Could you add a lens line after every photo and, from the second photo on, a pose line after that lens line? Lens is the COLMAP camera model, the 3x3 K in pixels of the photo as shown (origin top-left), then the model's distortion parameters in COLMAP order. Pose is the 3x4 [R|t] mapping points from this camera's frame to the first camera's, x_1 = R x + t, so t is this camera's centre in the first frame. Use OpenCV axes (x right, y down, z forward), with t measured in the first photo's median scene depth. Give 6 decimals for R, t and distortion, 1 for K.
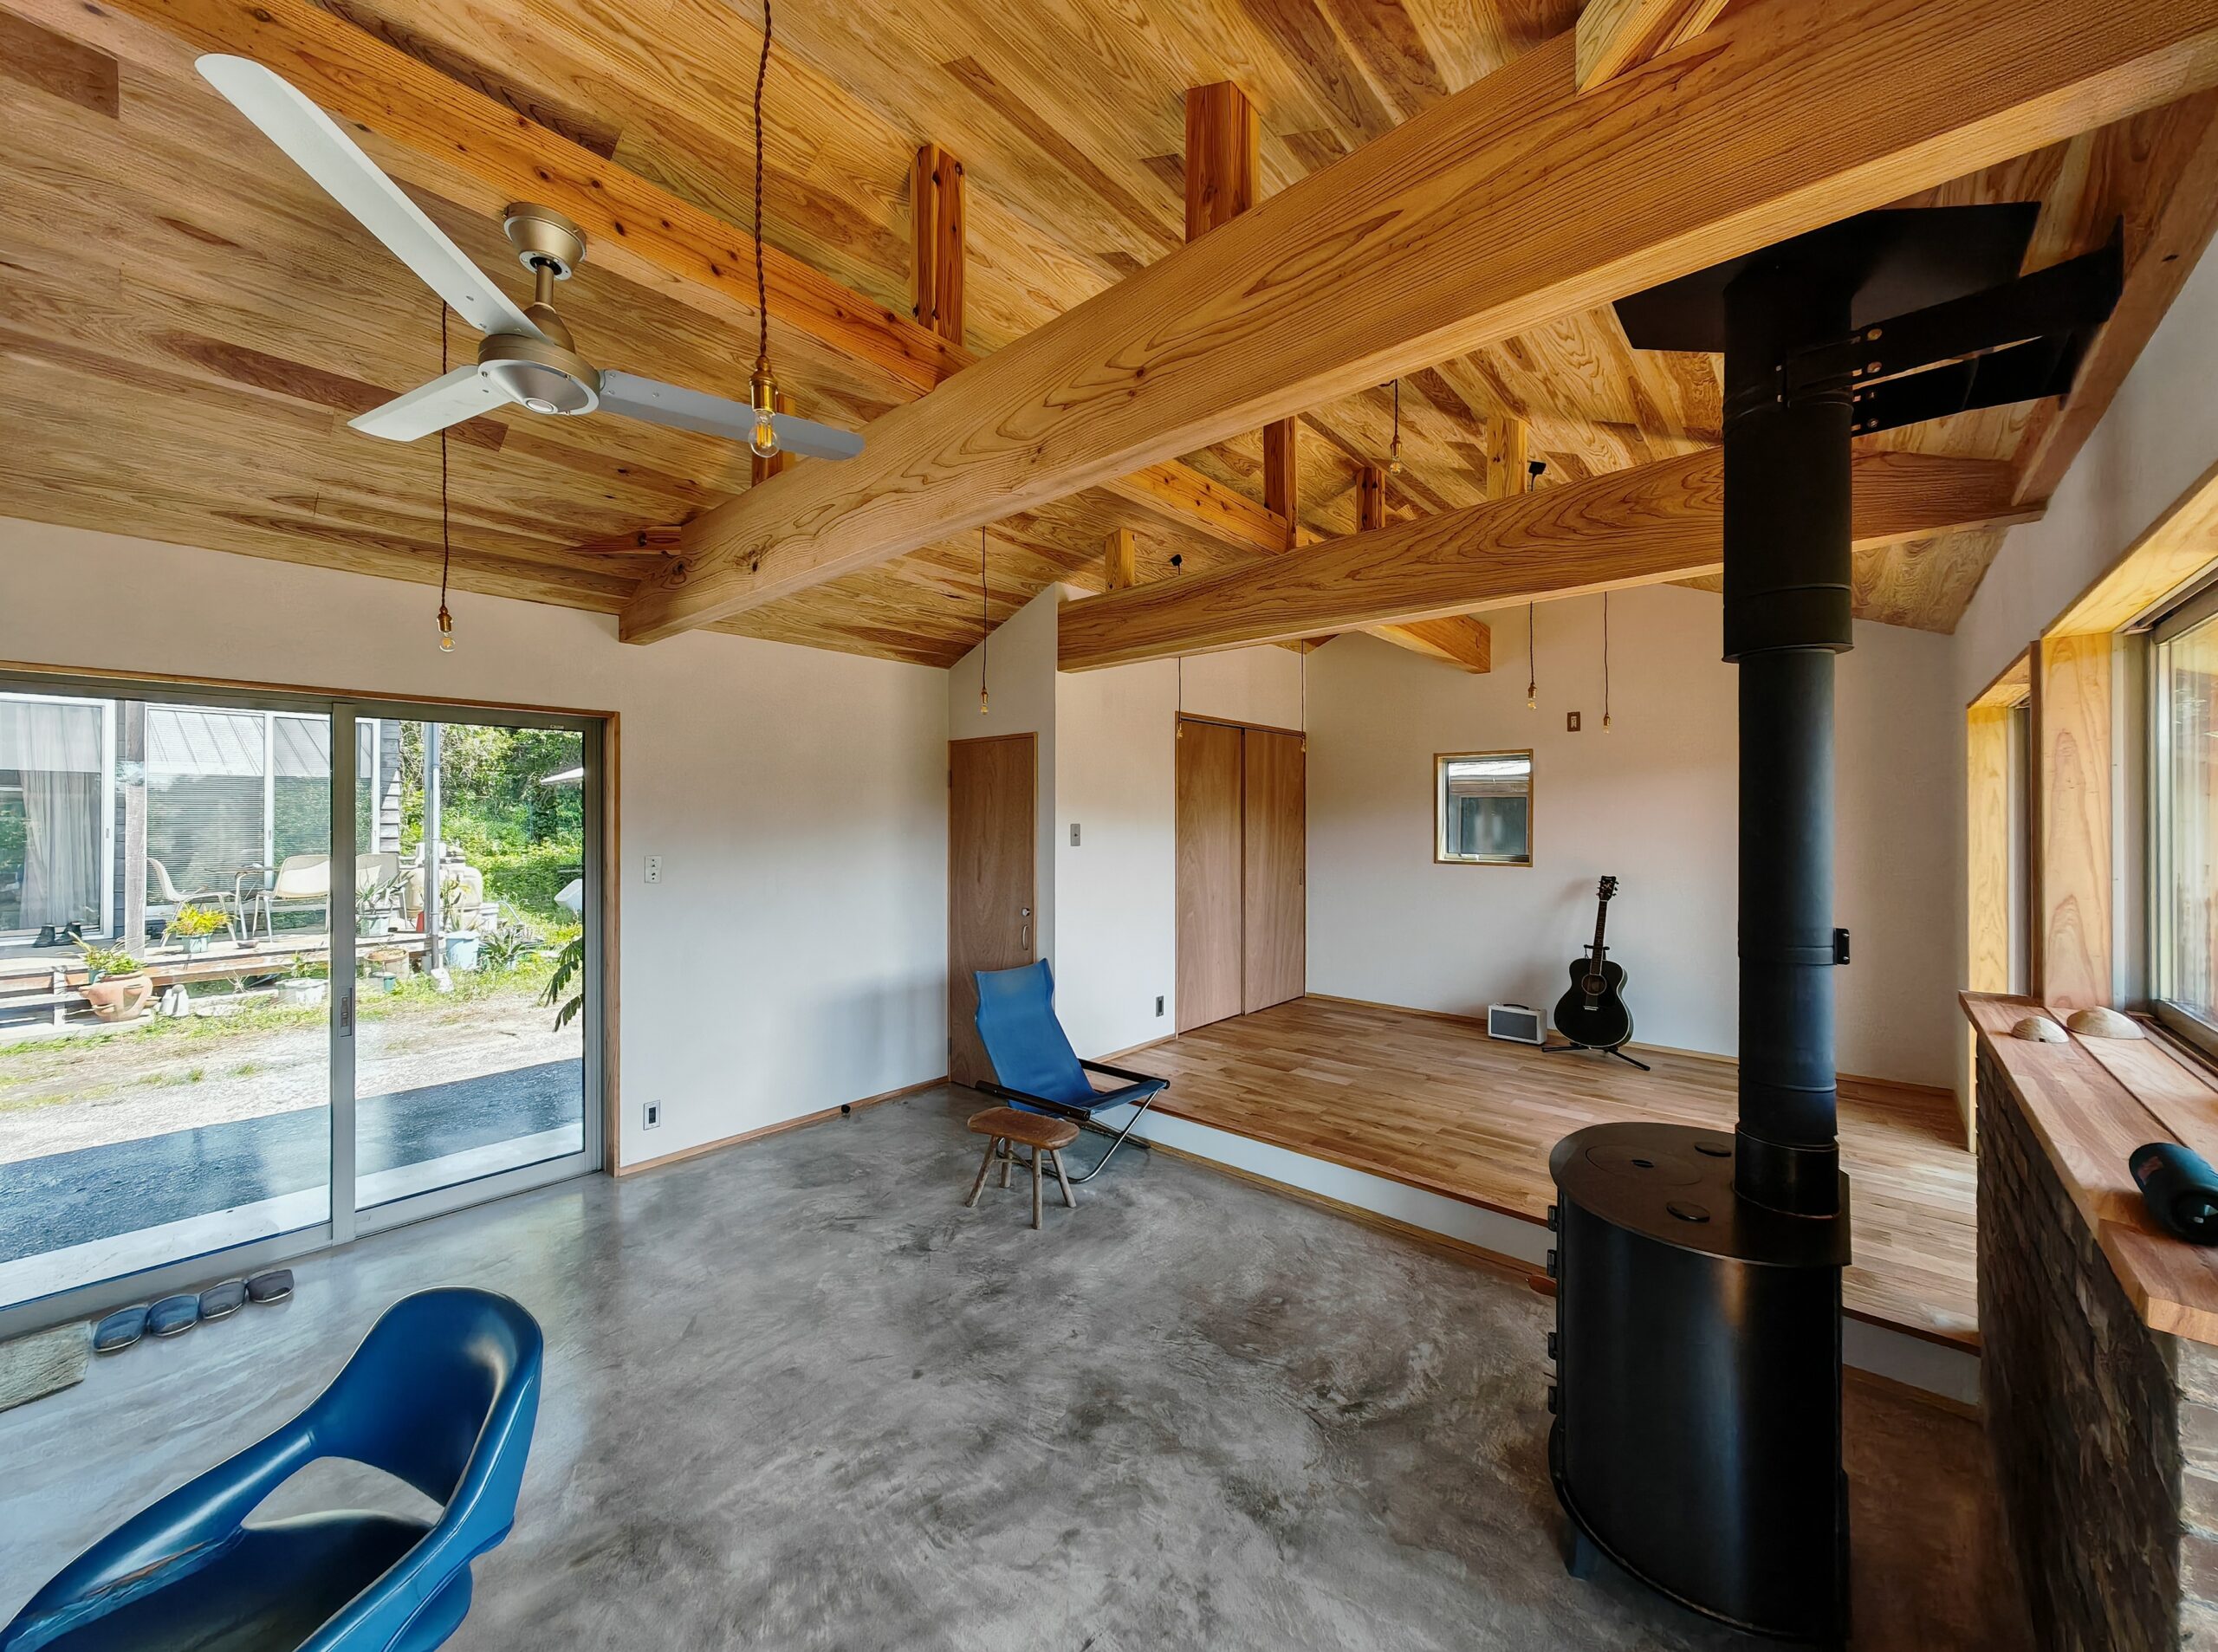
lens RADIAL K [[848.0, 0, 1097.5], [0, 848.0, 816.3], [0, 0, 1]] dist [0.003519, -0.000215]
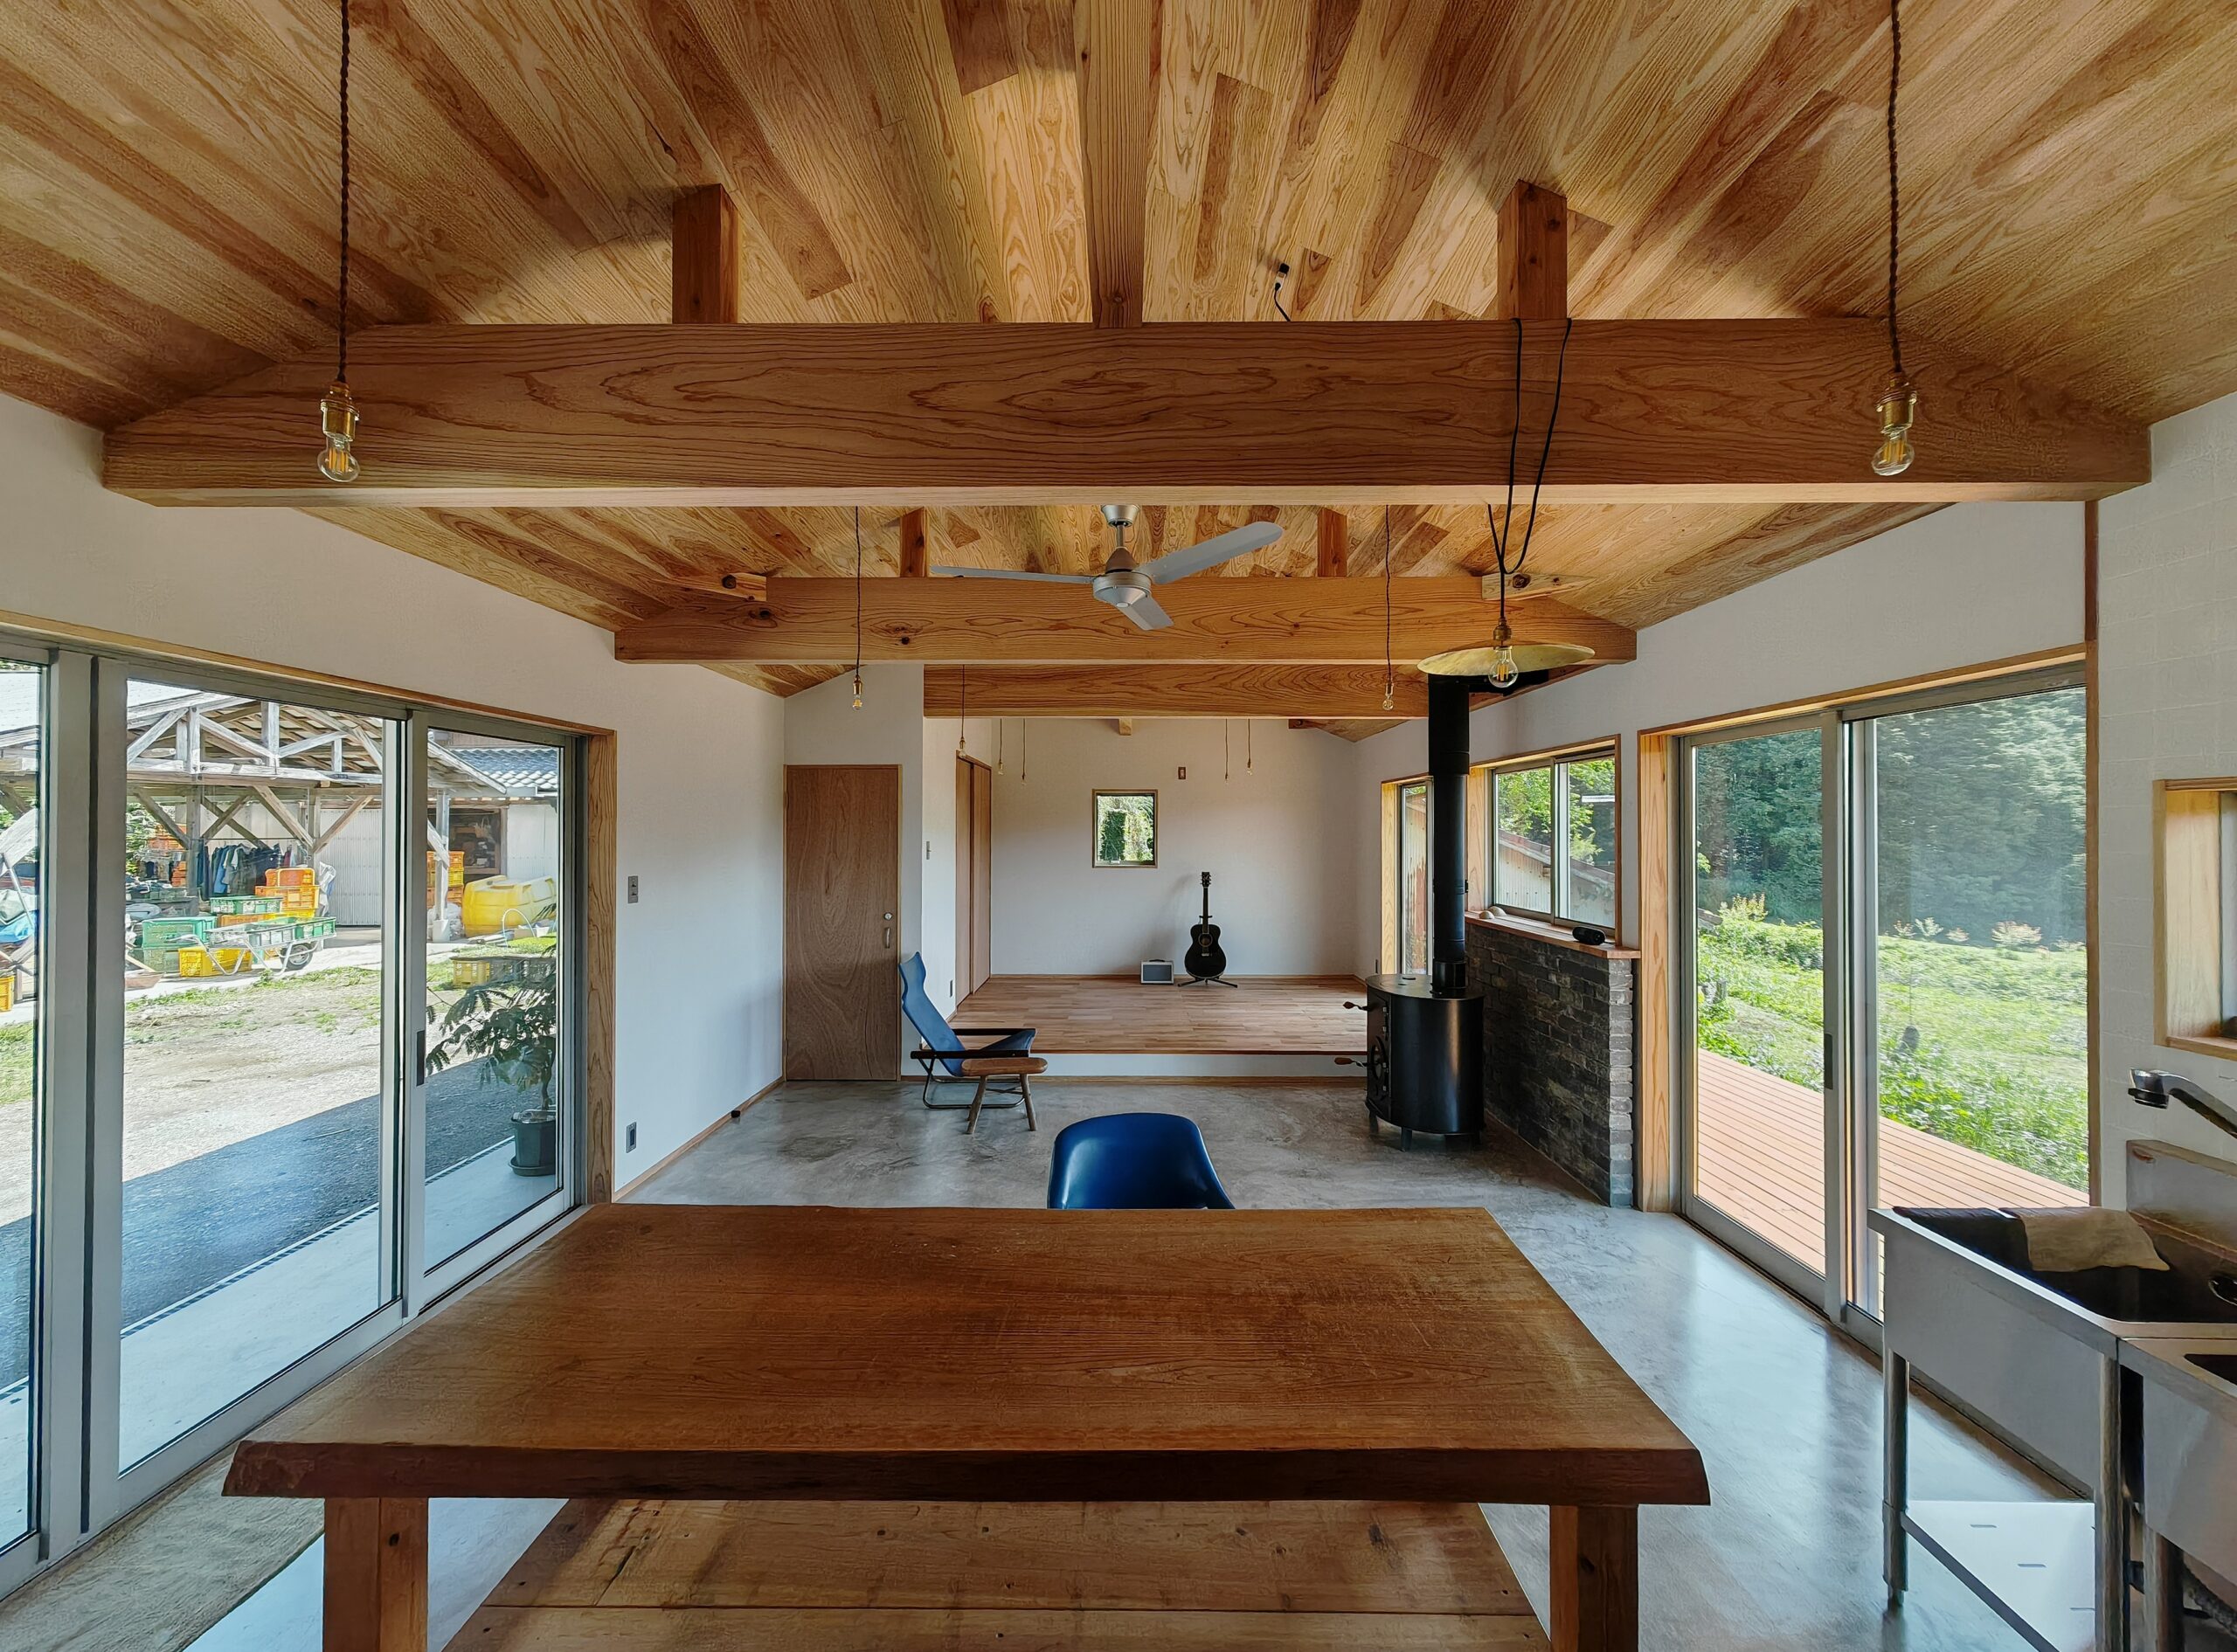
lens RADIAL K [[855.3, 0, 1129.4], [0, 855.3, 827.9], [0, 0, 1]] dist [0.003519, -0.000215]
pose [[0.744828, 0.004945, 0.667238, -0.726402], [-0.003063, 0.999987, -0.003991, -0.007267], [-0.667249, 0.000929, 0.744834, -0.127594]]
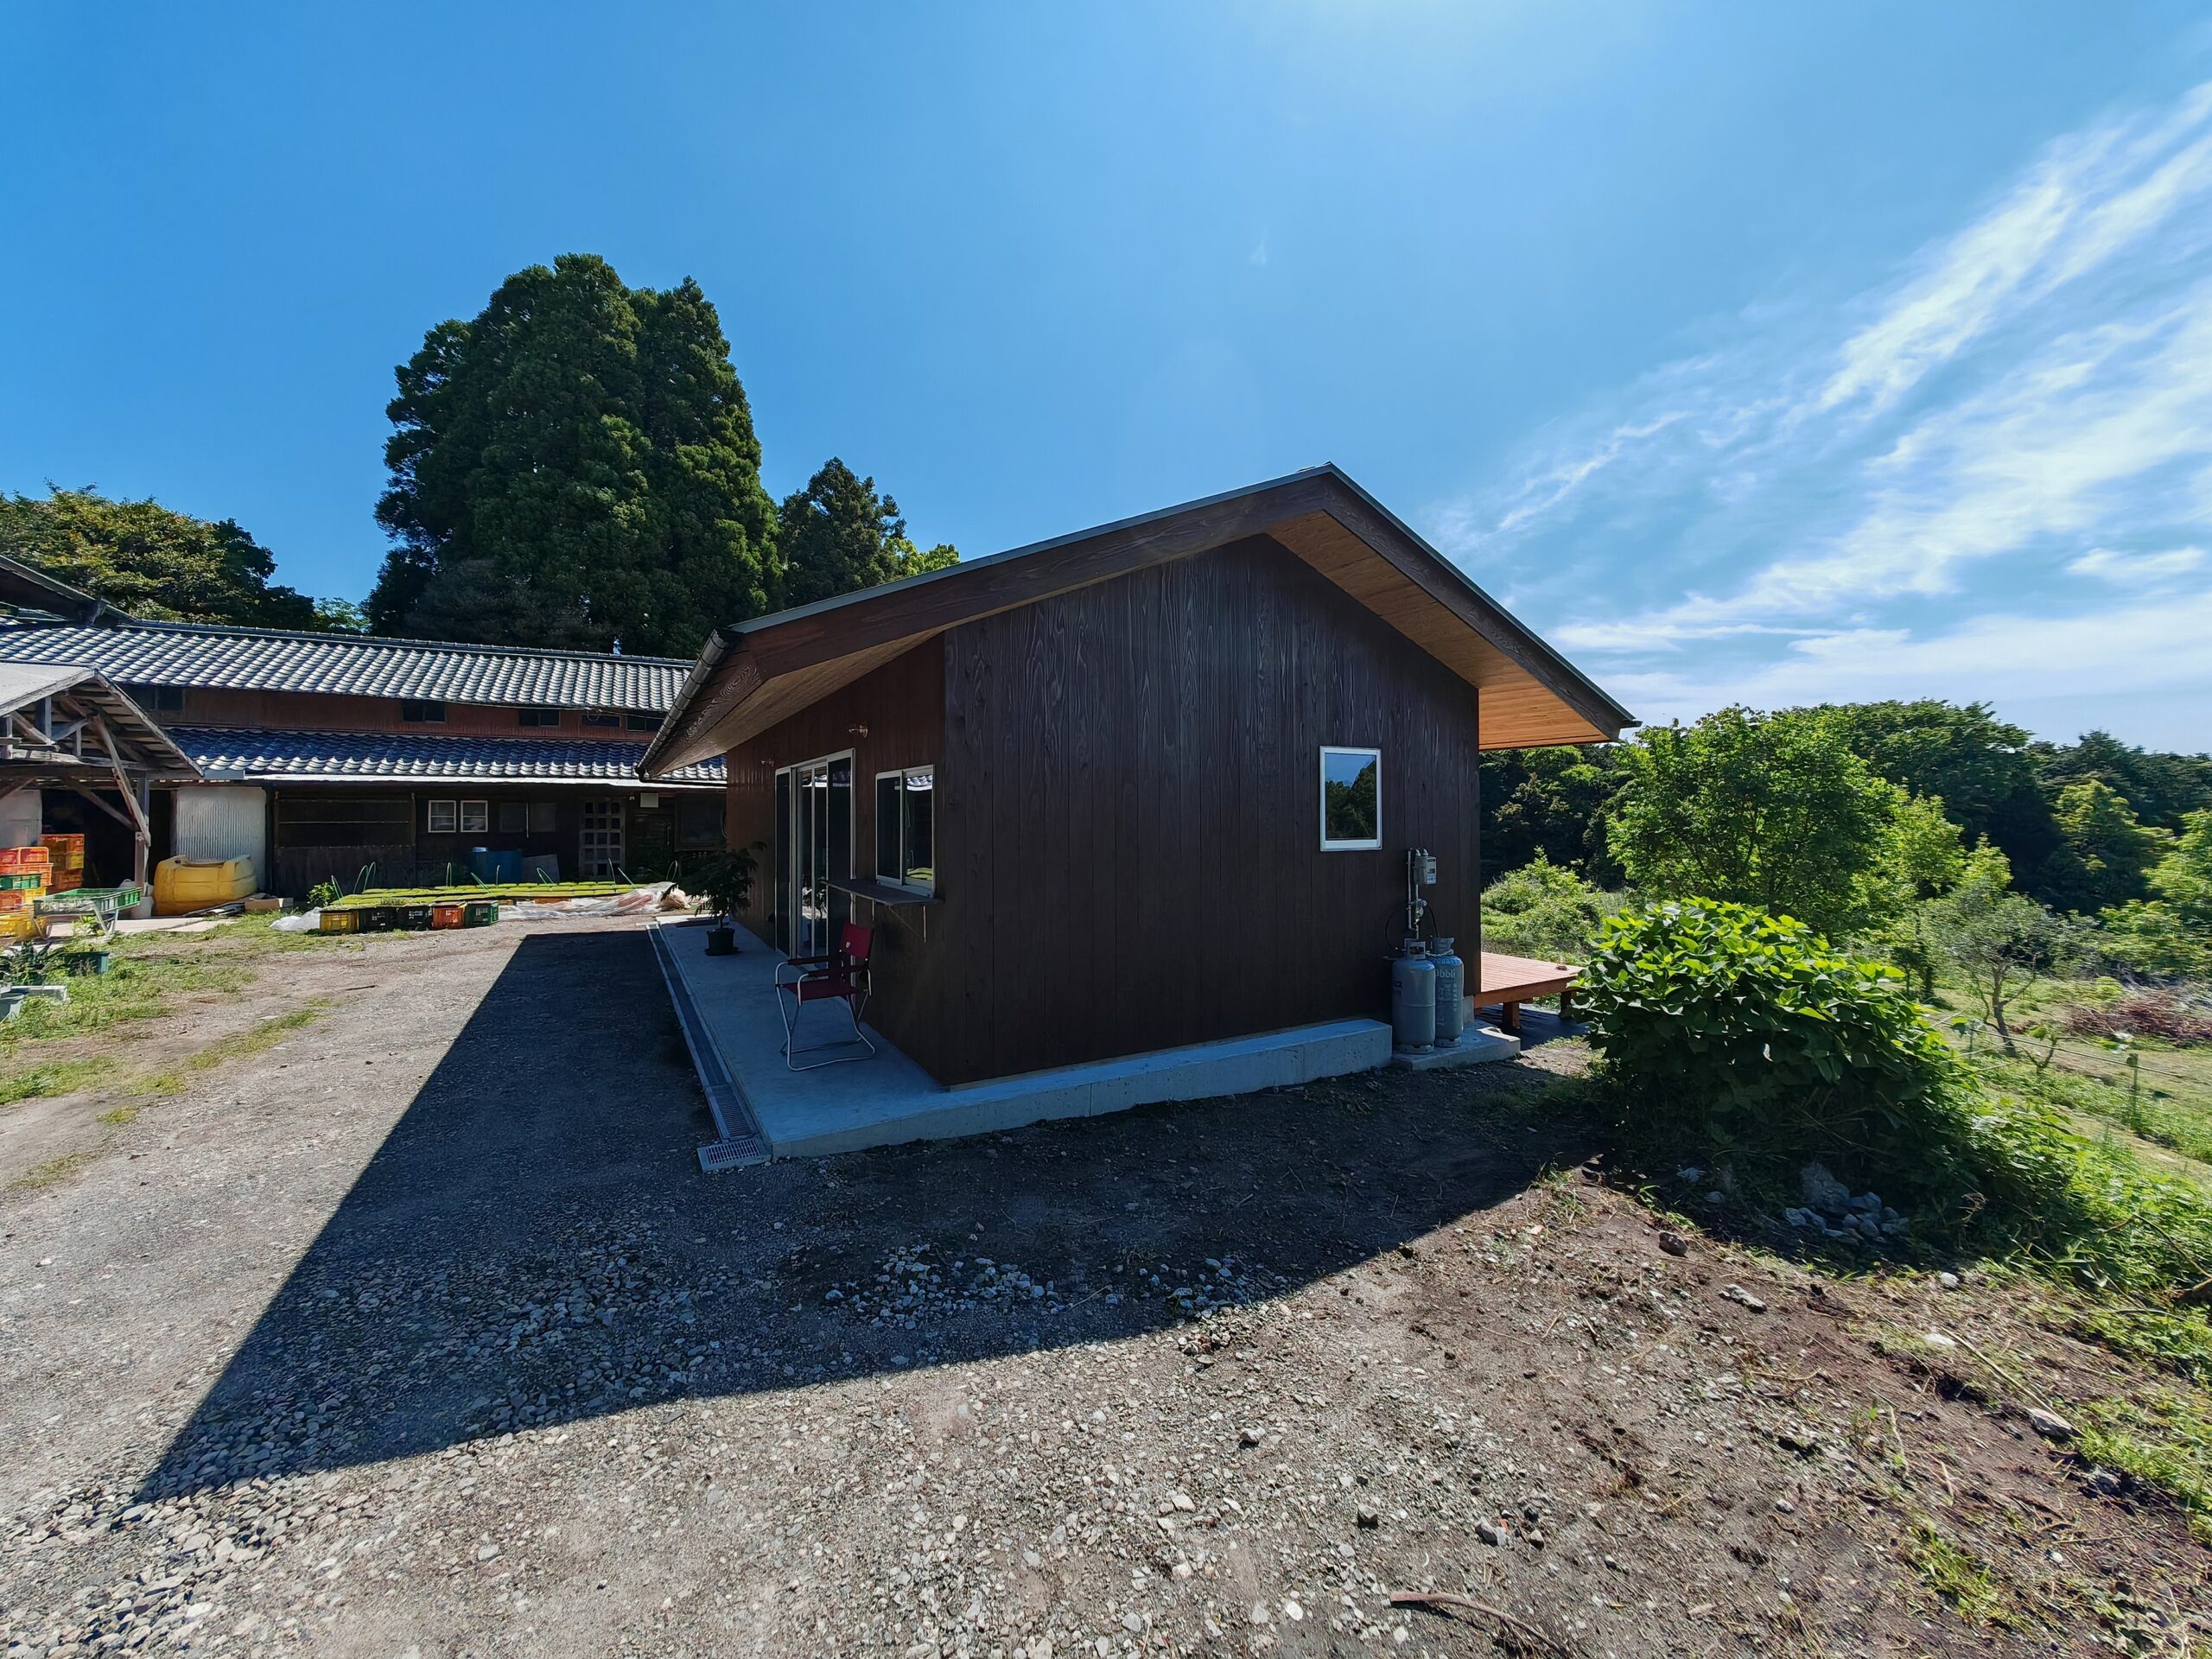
lens RADIAL K [[845.8, 0, 1114.3], [0, 845.8, 808.9], [0, 0, 1]] dist [0.003519, -0.000215]
pose [[0.301599, 0.007919, 0.953402, -2.506120], [0.001385, 0.999961, -0.008744, 0.021441], [-0.953434, 0.003958, 0.301576, -0.646092]]
